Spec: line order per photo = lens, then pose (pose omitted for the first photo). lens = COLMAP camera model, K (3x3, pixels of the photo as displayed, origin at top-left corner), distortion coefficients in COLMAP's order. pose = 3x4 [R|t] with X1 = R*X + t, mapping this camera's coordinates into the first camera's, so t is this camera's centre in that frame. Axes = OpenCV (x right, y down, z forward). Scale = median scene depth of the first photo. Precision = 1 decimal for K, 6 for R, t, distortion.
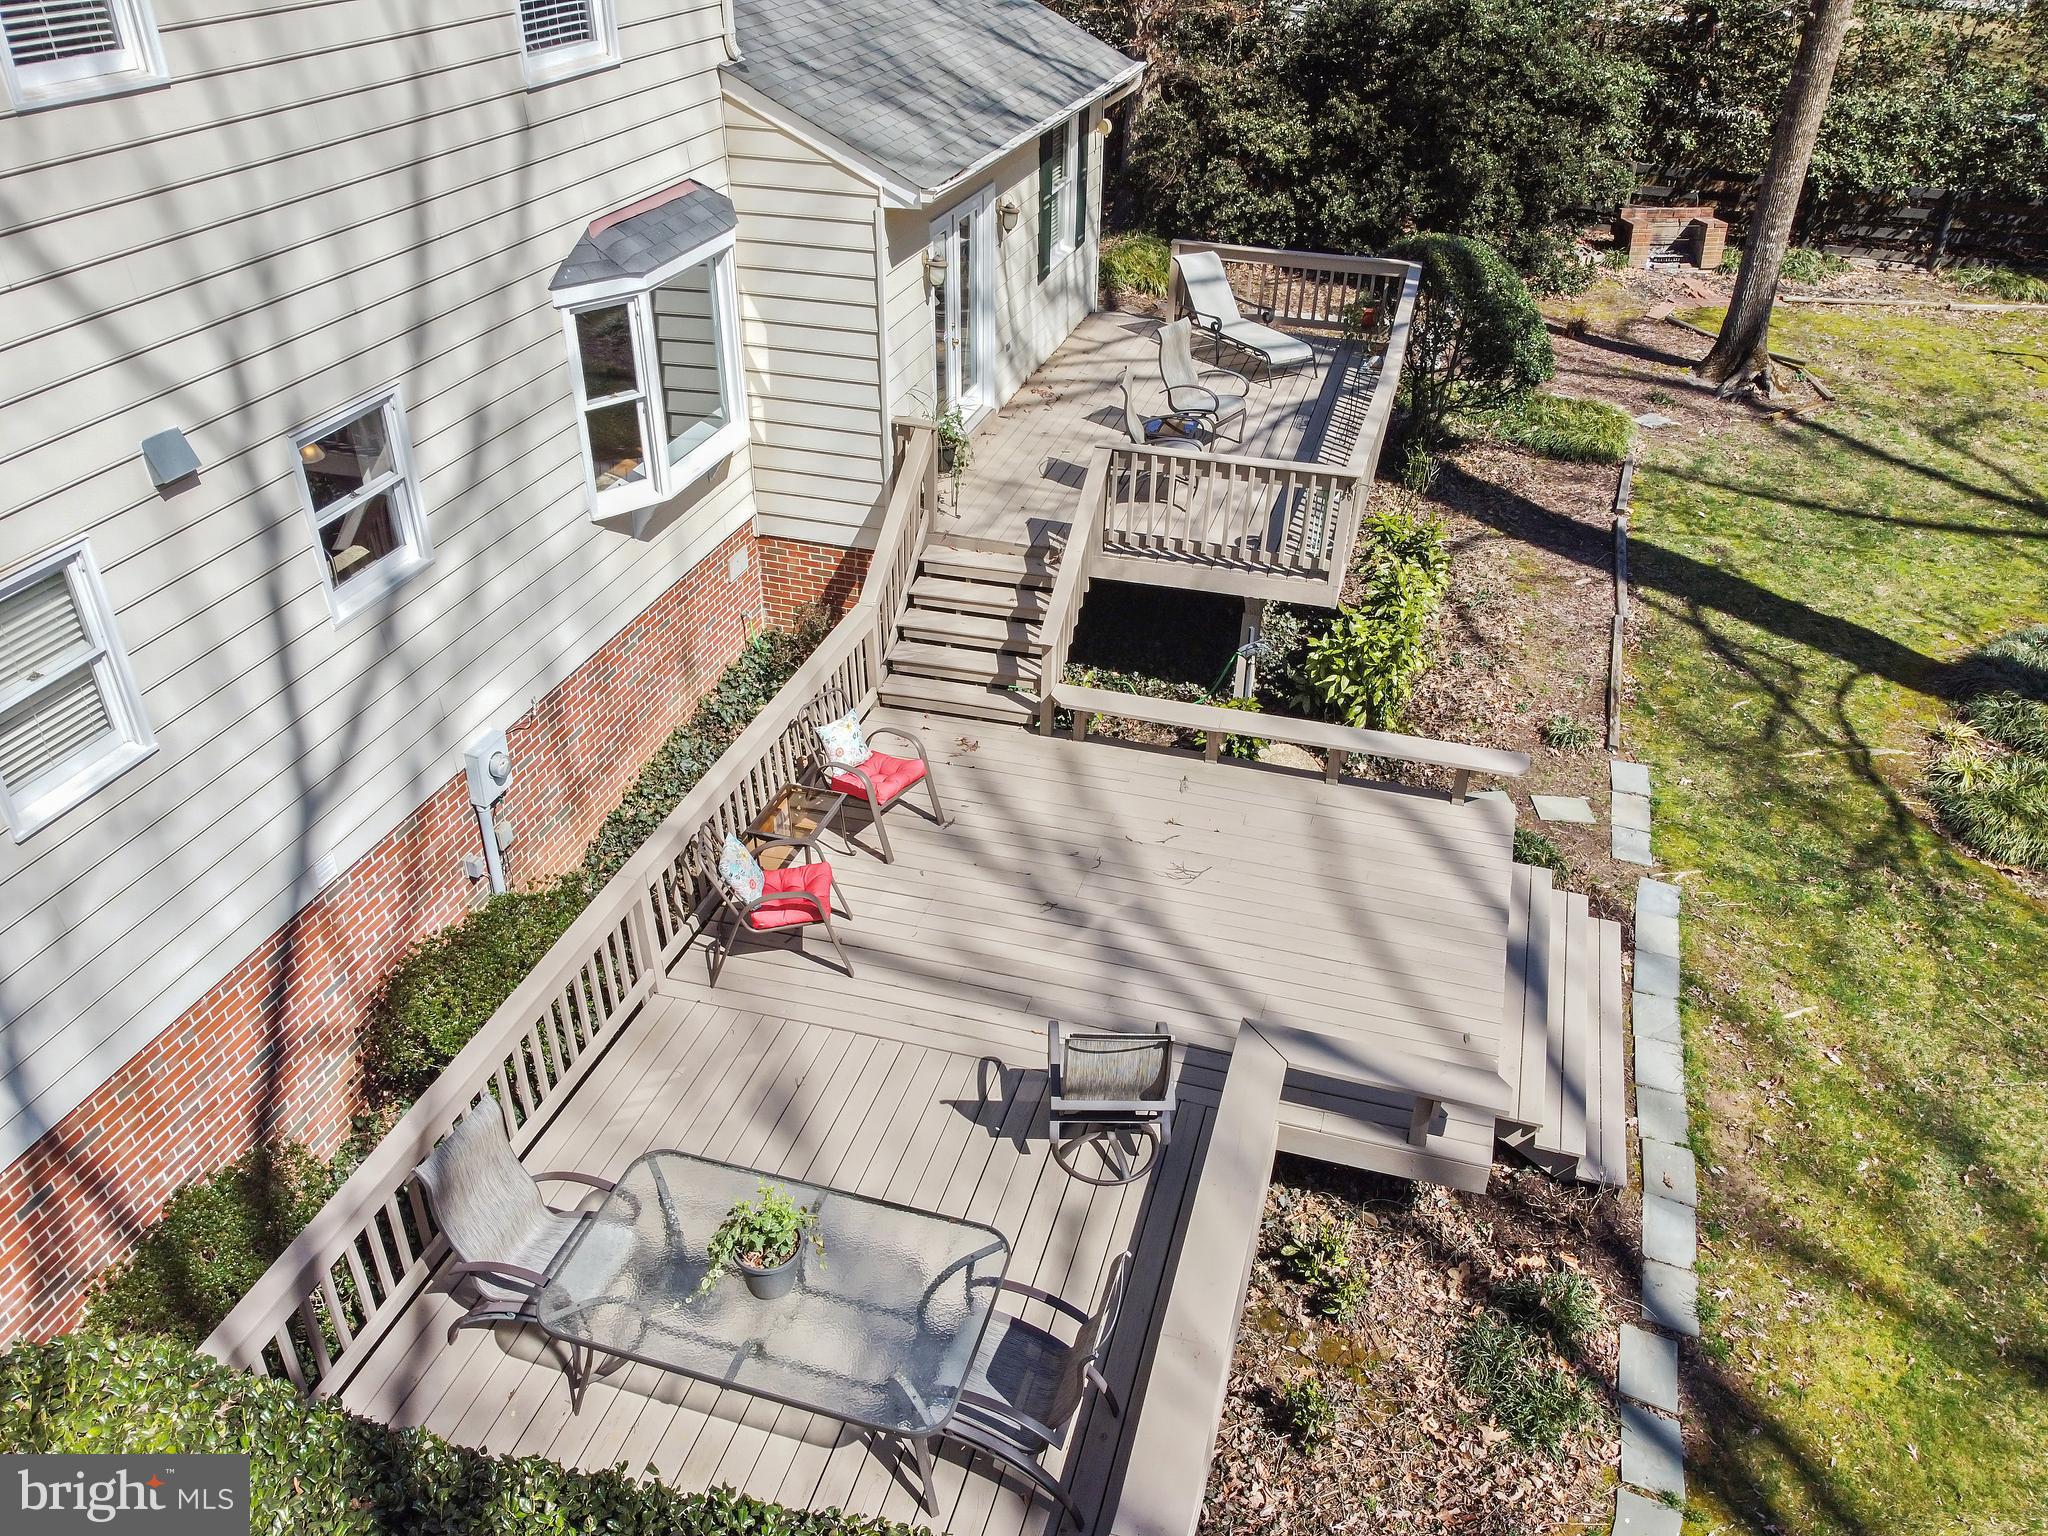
lens RADIAL K [[1613.8, 0, 1024.0], [0, 1613.8, 768.0], [0, 0, 1]] dist [-0.021028, -0.003996]
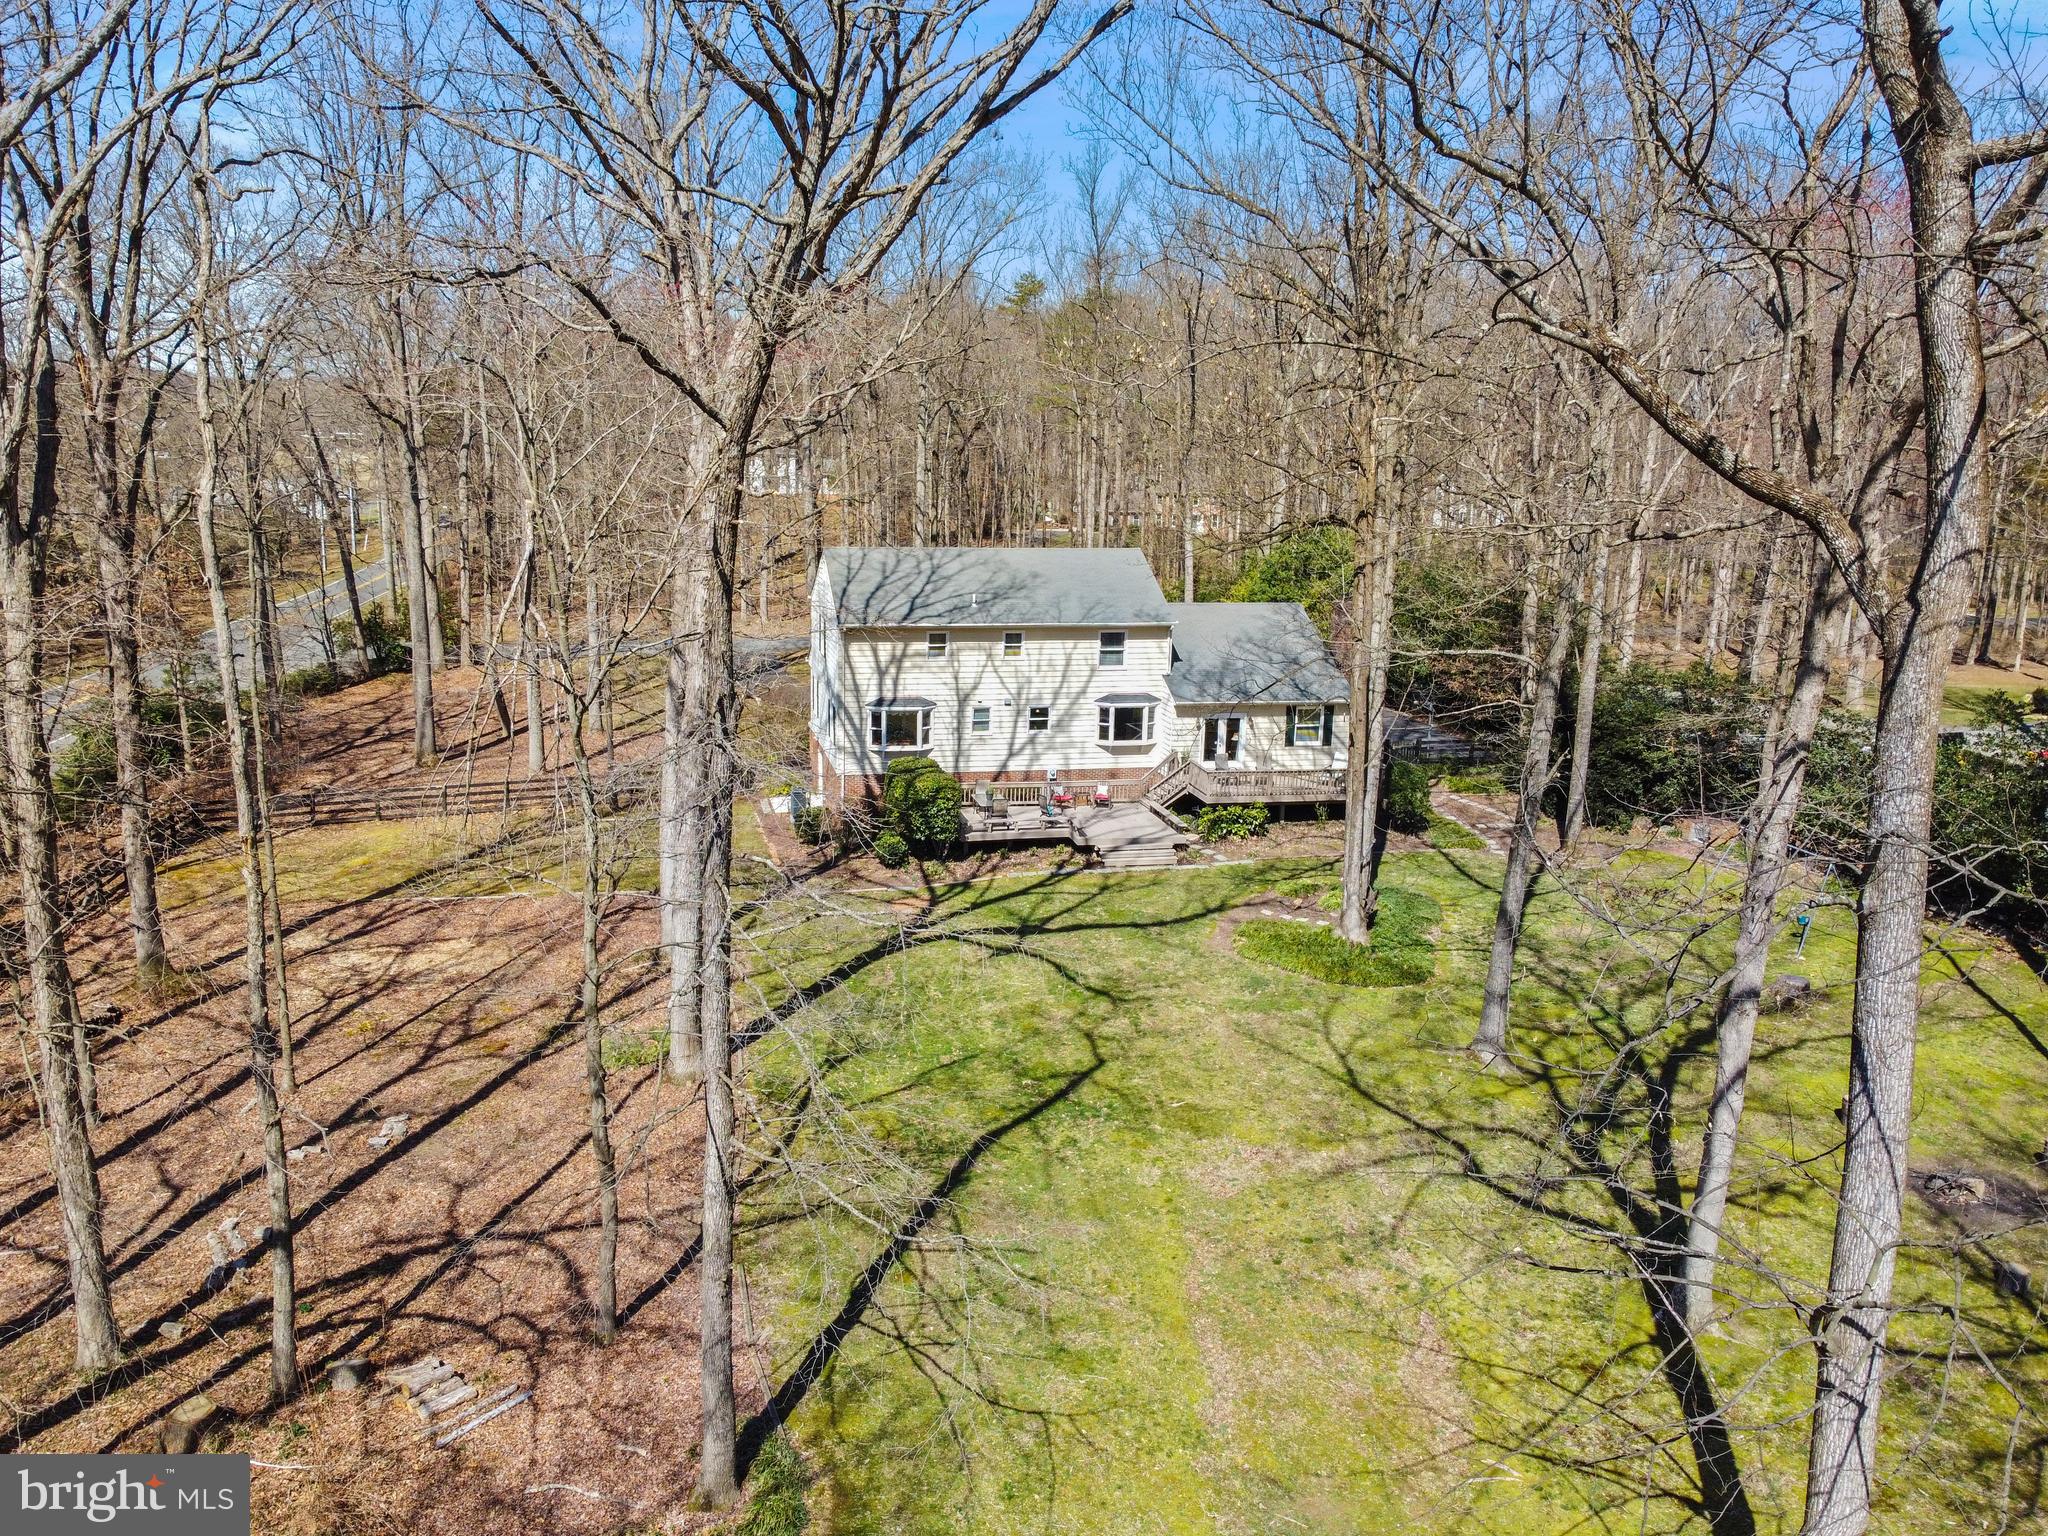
lens RADIAL K [[1613.8, 0, 1024.0], [0, 1613.8, 768.0], [0, 0, 1]] dist [-0.021028, -0.003996]
pose [[0.480460, 0.169697, -0.860442, 5.402774], [-0.467253, 0.879794, -0.087395, 0.637435], [0.742181, 0.444034, 0.501997, -2.358562]]
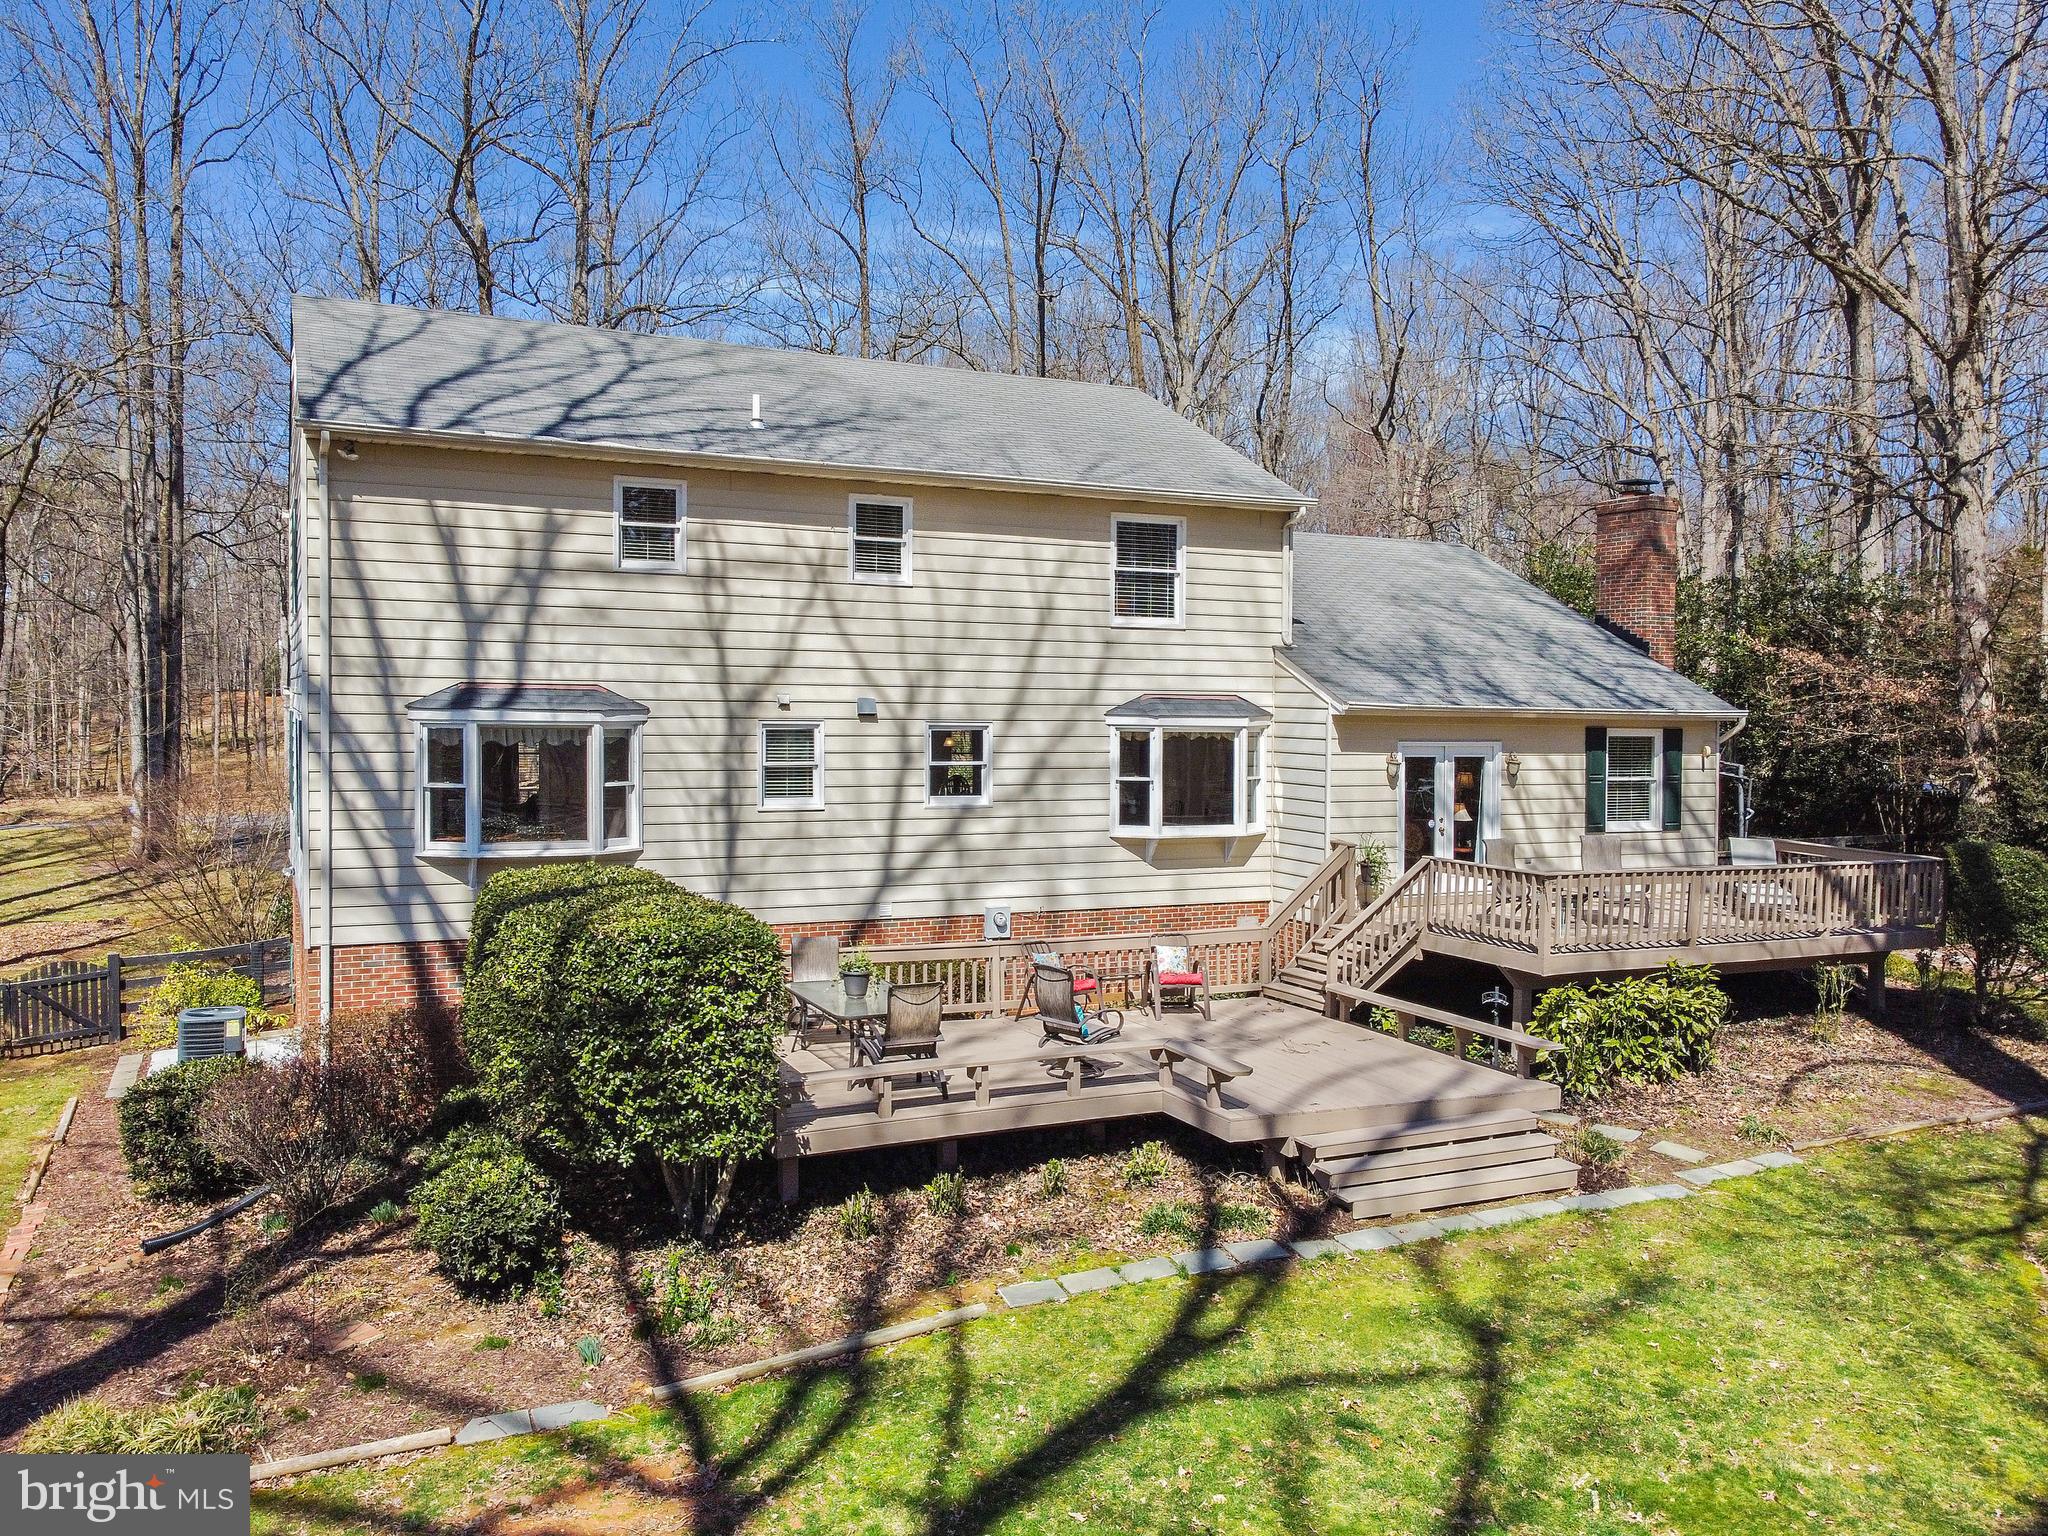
lens RADIAL K [[1613.8, 0, 1024.0], [0, 1613.8, 768.0], [0, 0, 1]] dist [-0.021028, -0.003996]
pose [[0.659958, 0.017883, -0.751089, 1.374899], [-0.391764, 0.861233, -0.323725, 0.546989], [0.641074, 0.507895, 0.575384, -0.269391]]
